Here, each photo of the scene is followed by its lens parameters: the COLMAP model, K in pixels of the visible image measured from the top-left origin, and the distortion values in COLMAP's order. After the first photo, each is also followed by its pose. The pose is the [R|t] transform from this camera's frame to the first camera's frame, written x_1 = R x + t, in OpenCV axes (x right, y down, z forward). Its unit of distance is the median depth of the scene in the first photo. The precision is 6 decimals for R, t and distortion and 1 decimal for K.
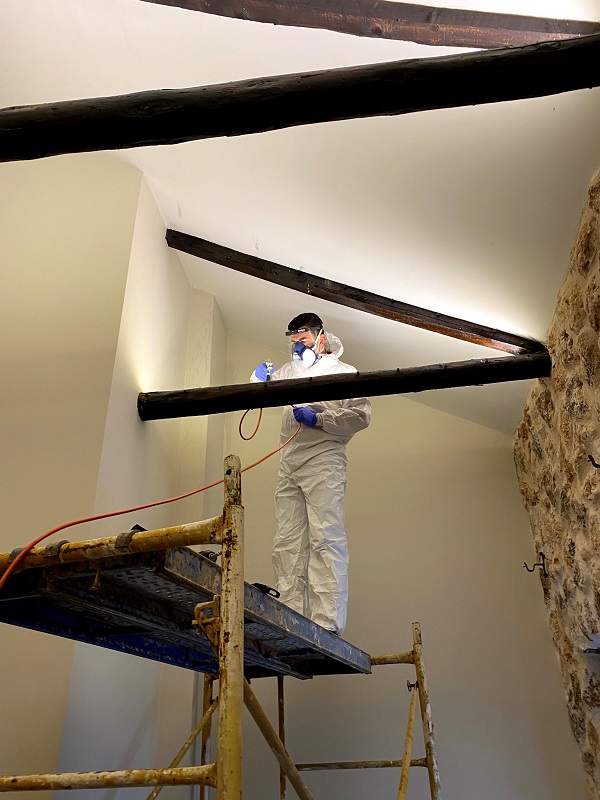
lens RADIAL K [[618.9, 0, 300.0], [0, 618.9, 400.0], [0, 0, 1]] dist [0.003531, -0.001409]
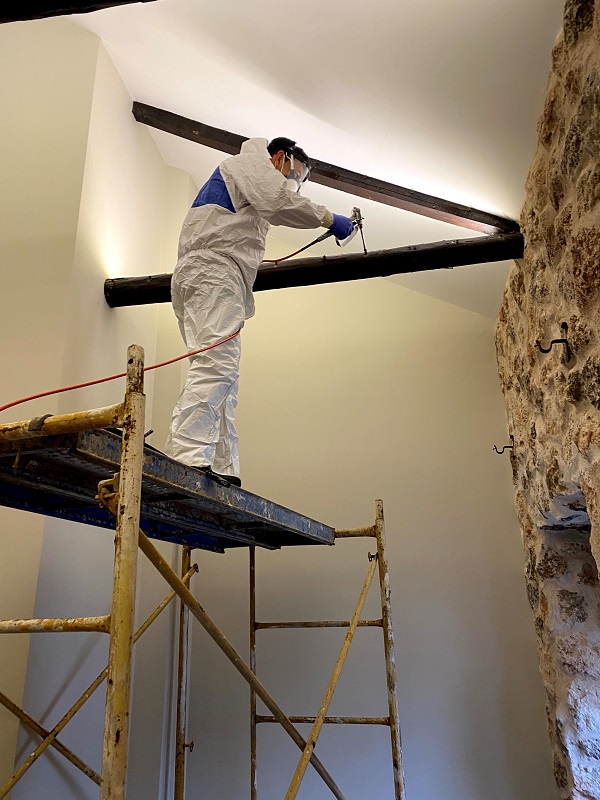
lens RADIAL K [[630.0, 0, 291.8], [0, 630.0, 395.4], [0, 0, 1]] dist [0.016331, -0.012472]
pose [[0.998735, -0.000338, -0.050278, 0.098814], [0.009353, 0.983771, 0.179186, -0.007093], [0.049402, -0.179429, 0.982530, -0.022600]]
